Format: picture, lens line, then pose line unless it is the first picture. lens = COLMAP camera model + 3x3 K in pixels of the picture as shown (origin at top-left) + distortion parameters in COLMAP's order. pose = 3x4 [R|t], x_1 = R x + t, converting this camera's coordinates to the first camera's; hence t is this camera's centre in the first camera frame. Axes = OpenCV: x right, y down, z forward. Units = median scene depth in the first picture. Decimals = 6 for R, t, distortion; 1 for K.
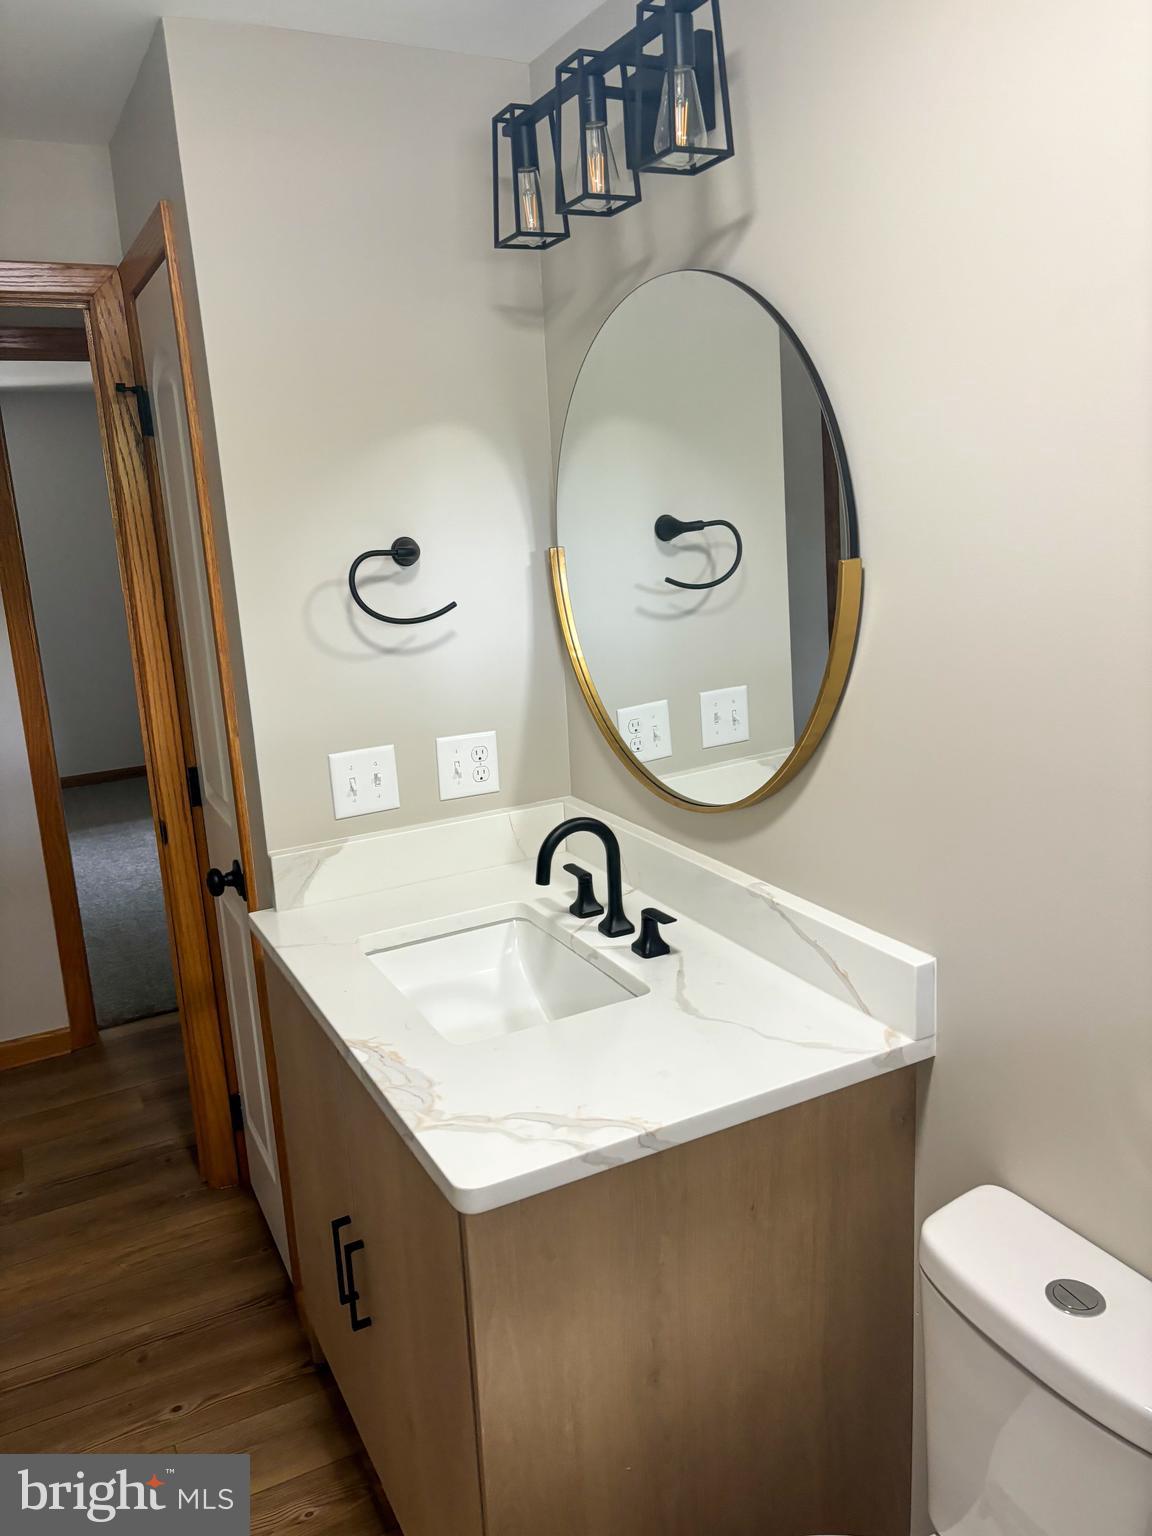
lens RADIAL K [[1151.9, 0, 577.3], [0, 1151.9, 767.0], [0, 0, 1]] dist [0.036852, -0.049179]
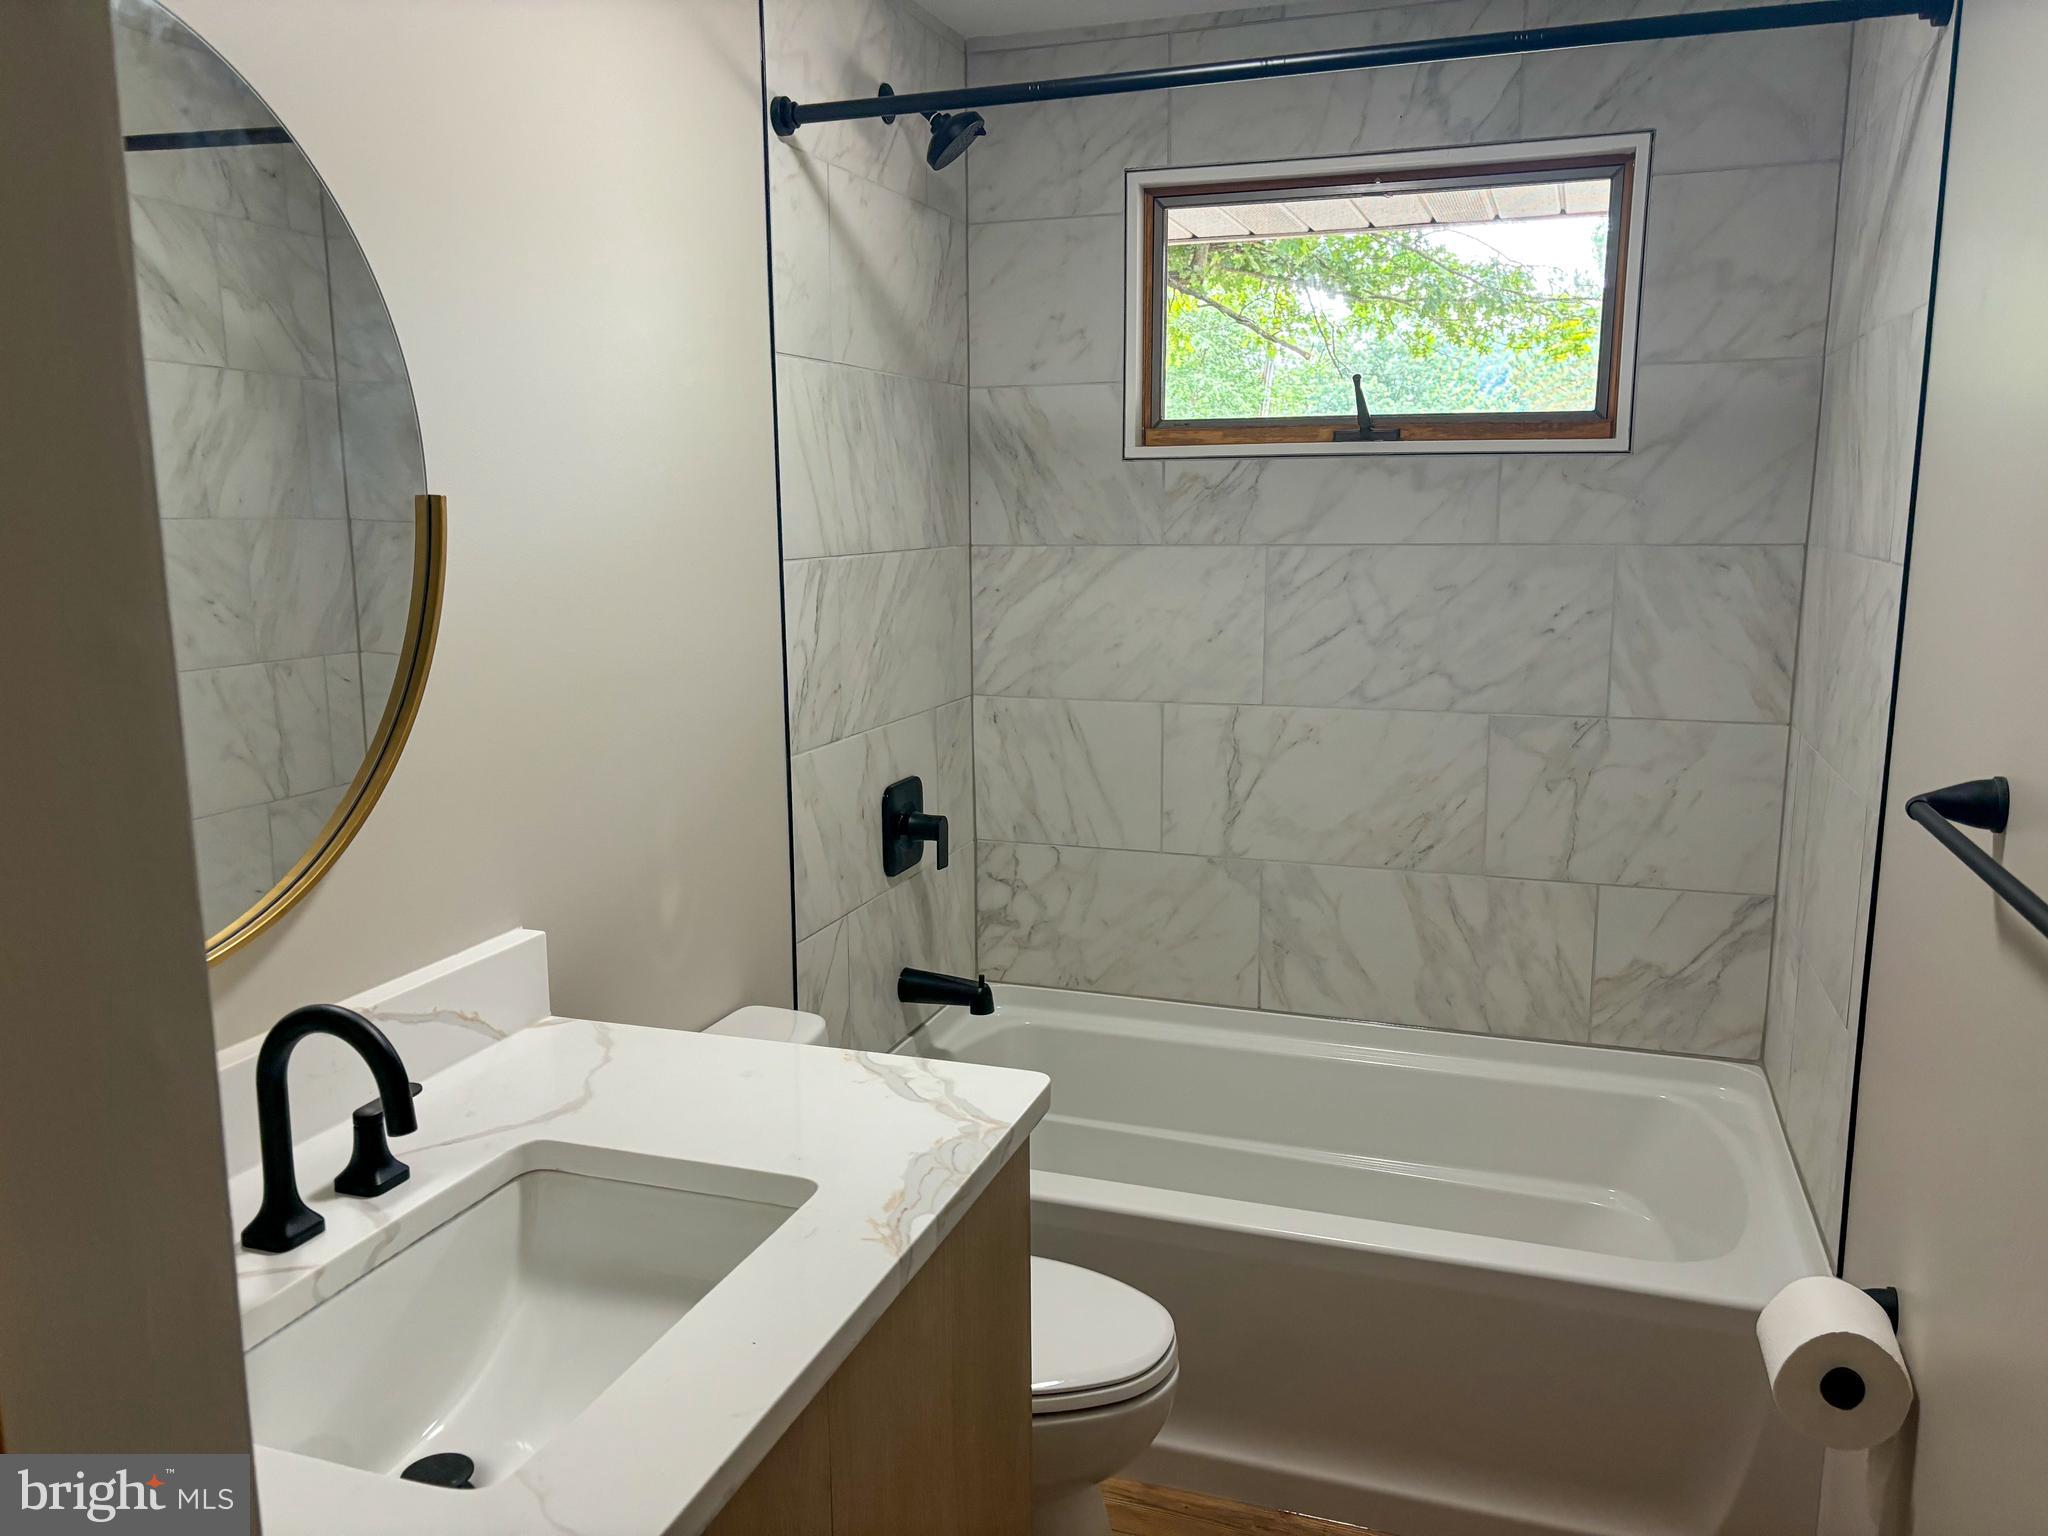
lens RADIAL K [[1535.8, 0, 1024.7], [0, 1535.8, 767.0], [0, 0, 1]] dist [0.036852, -0.049179]
pose [[-0.686403, -0.080901, 0.722708, -0.833648], [0.198745, 0.935091, 0.293437, -0.232953], [-0.699537, 0.345051, -0.625770, 1.414614]]
